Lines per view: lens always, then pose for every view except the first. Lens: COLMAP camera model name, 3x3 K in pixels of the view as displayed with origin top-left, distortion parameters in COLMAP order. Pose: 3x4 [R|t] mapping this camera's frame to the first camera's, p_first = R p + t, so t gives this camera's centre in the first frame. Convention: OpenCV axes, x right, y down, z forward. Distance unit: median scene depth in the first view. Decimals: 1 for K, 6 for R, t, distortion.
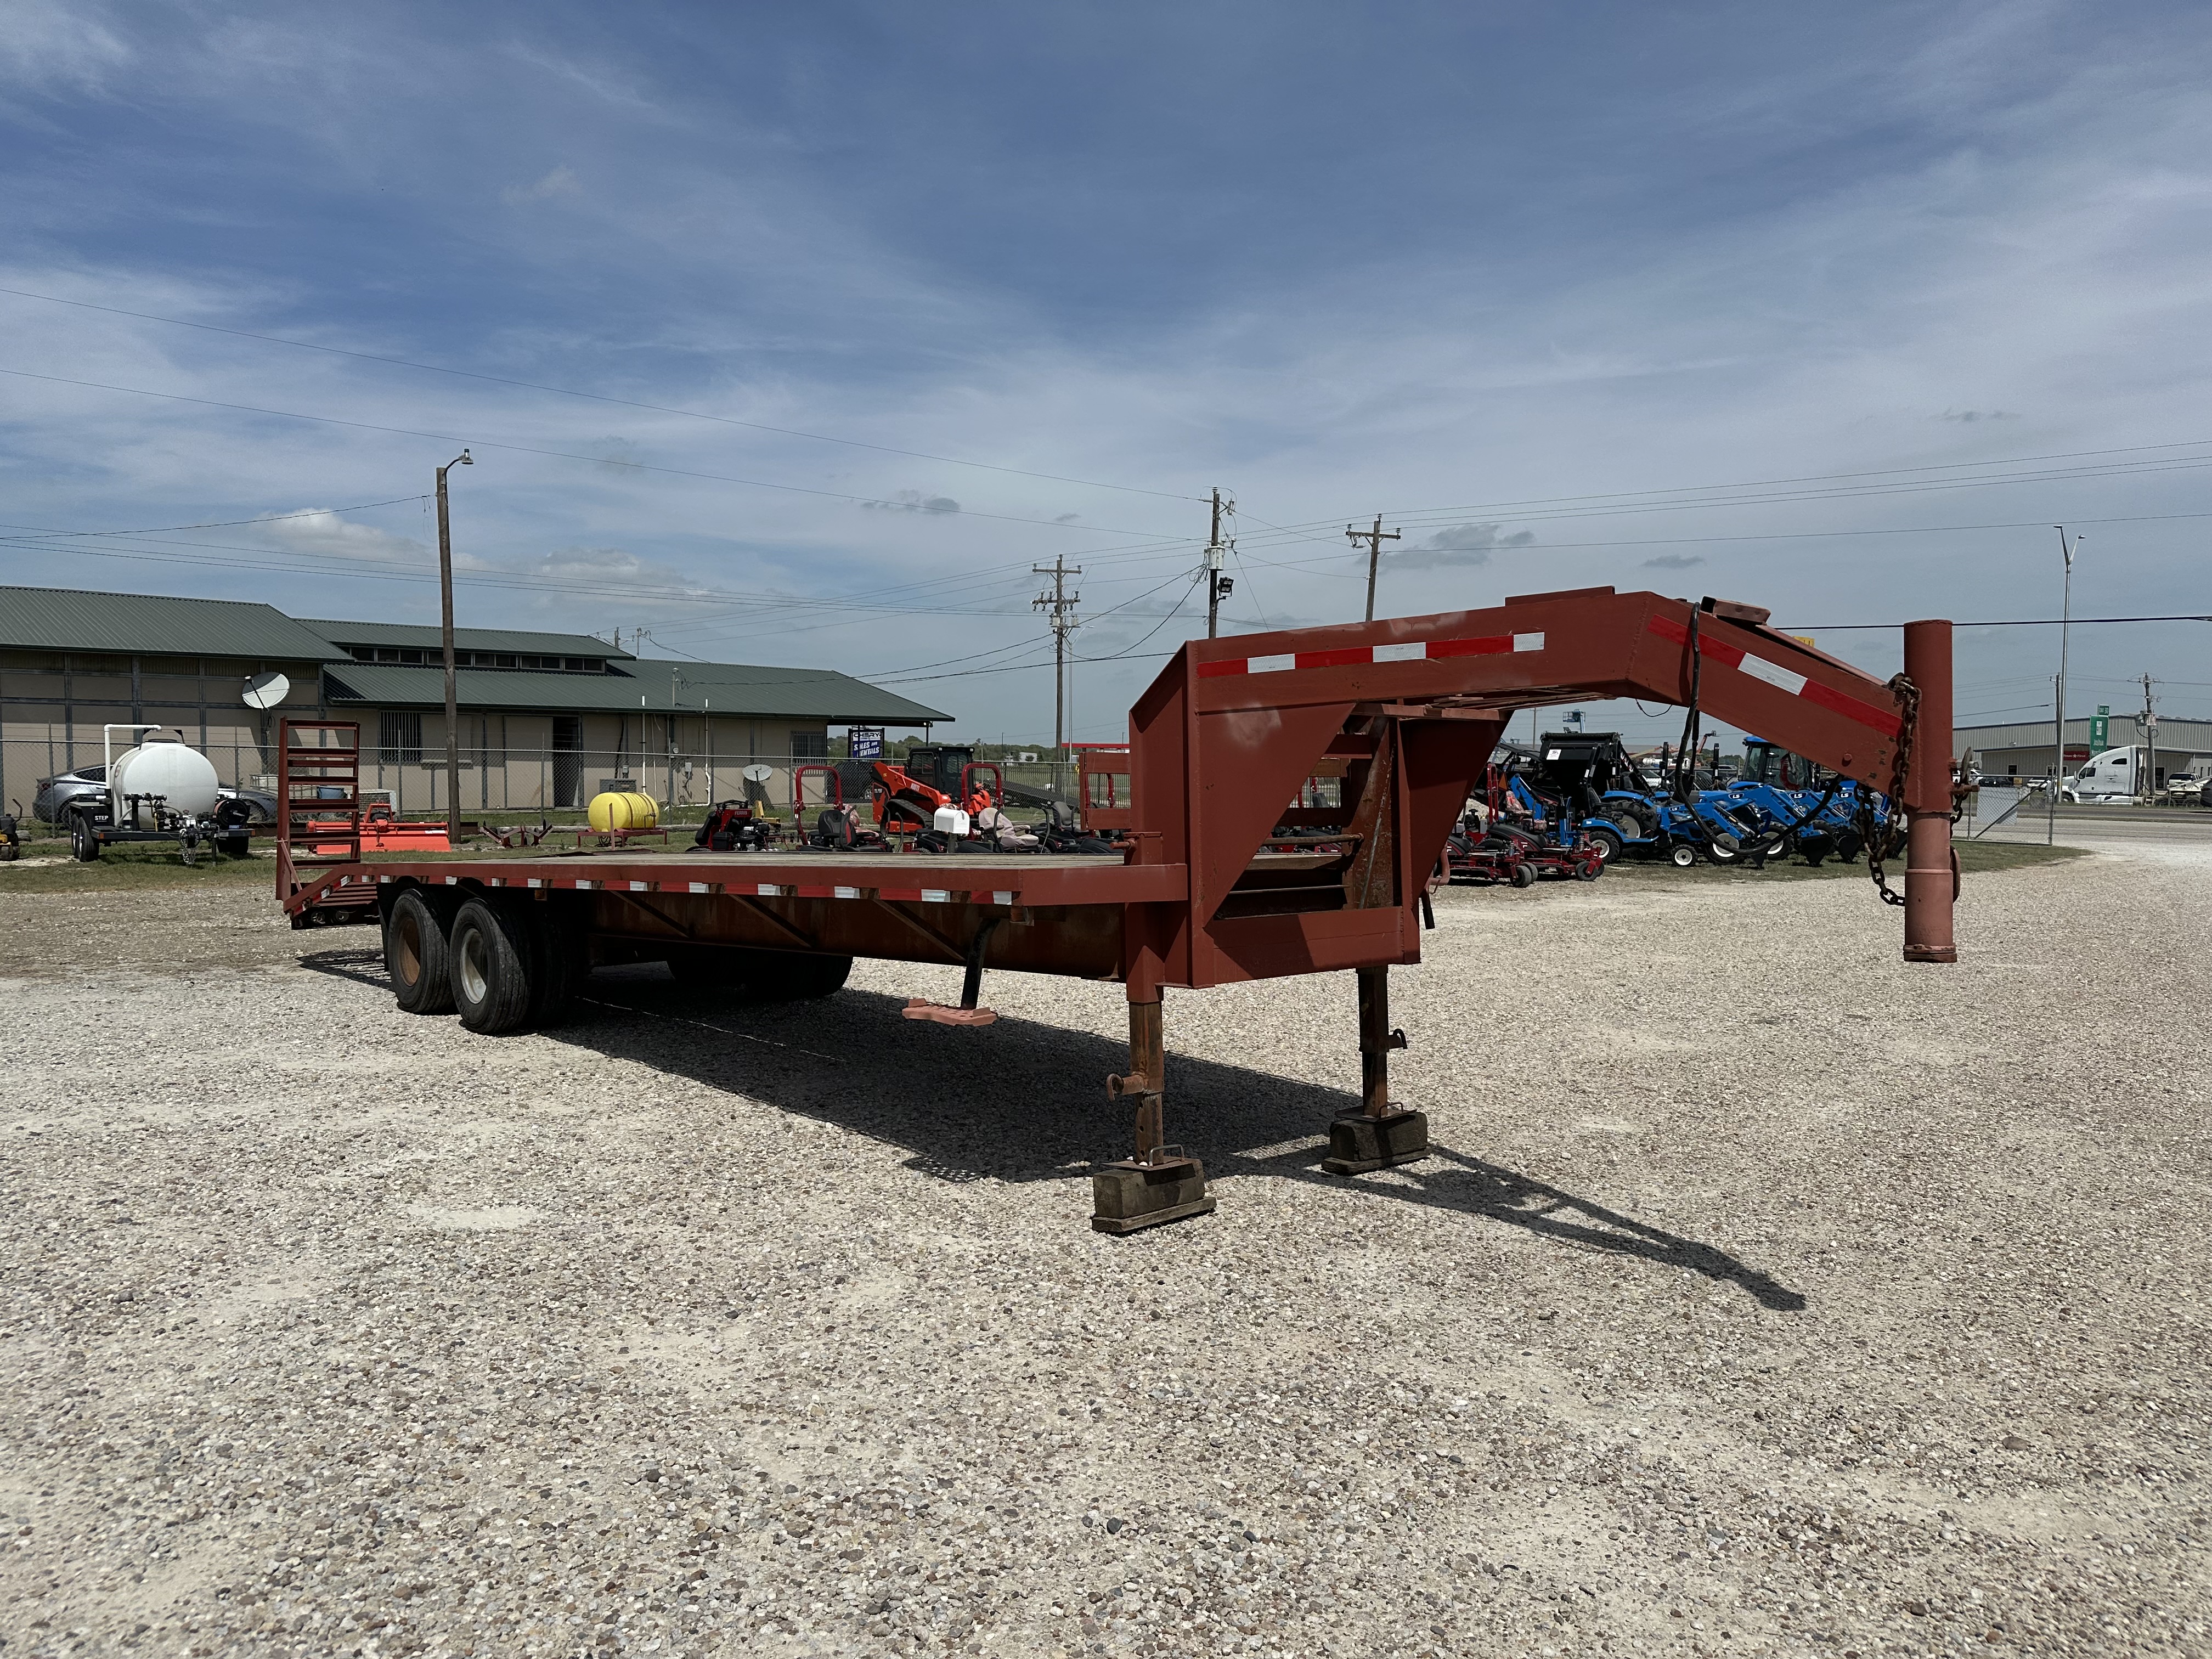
lens RADIAL K [[1530.5, 0, 1104.9], [0, 1530.5, 824.3], [0, 0, 1]] dist [0.028681, -0.040263]
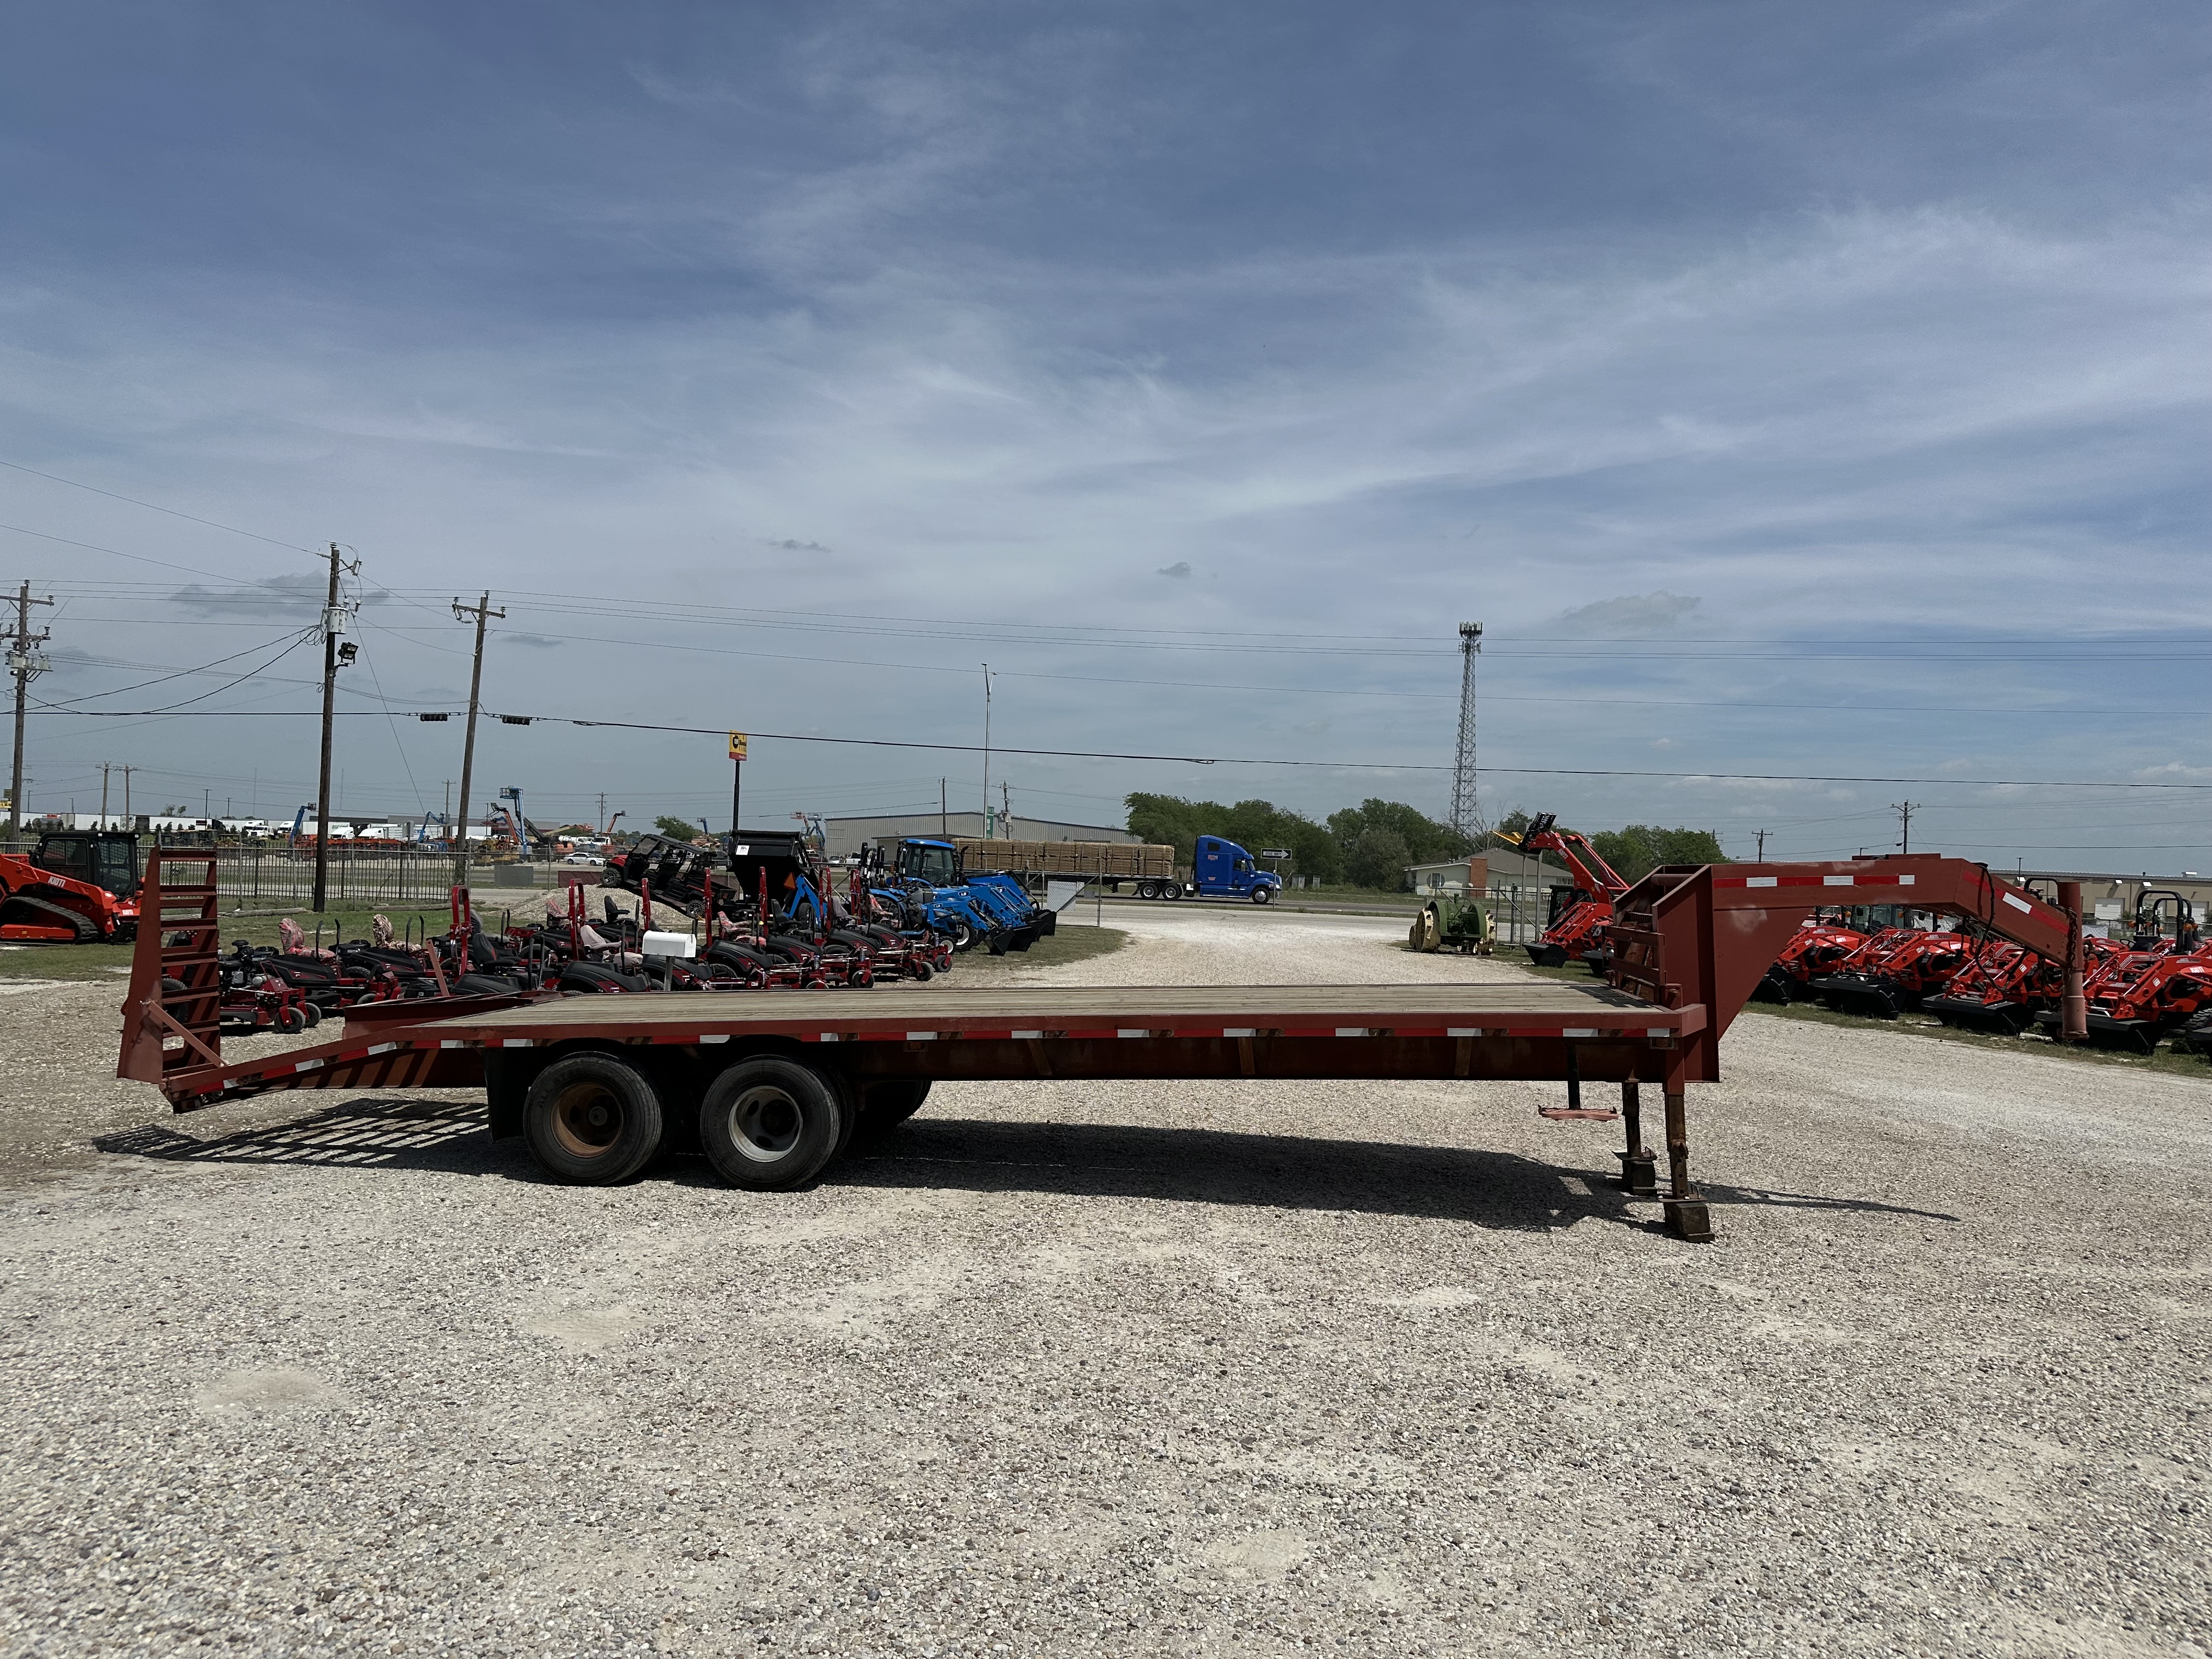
lens RADIAL K [[1530.5, 0, 1104.9], [0, 1530.5, 824.3], [0, 0, 1]] dist [0.028681, -0.040263]
pose [[0.750211, 0.028554, 0.660581, -0.163680], [0.002518, 0.998936, -0.046039, -0.009866], [-0.661193, 0.036203, 0.749342, 0.023016]]
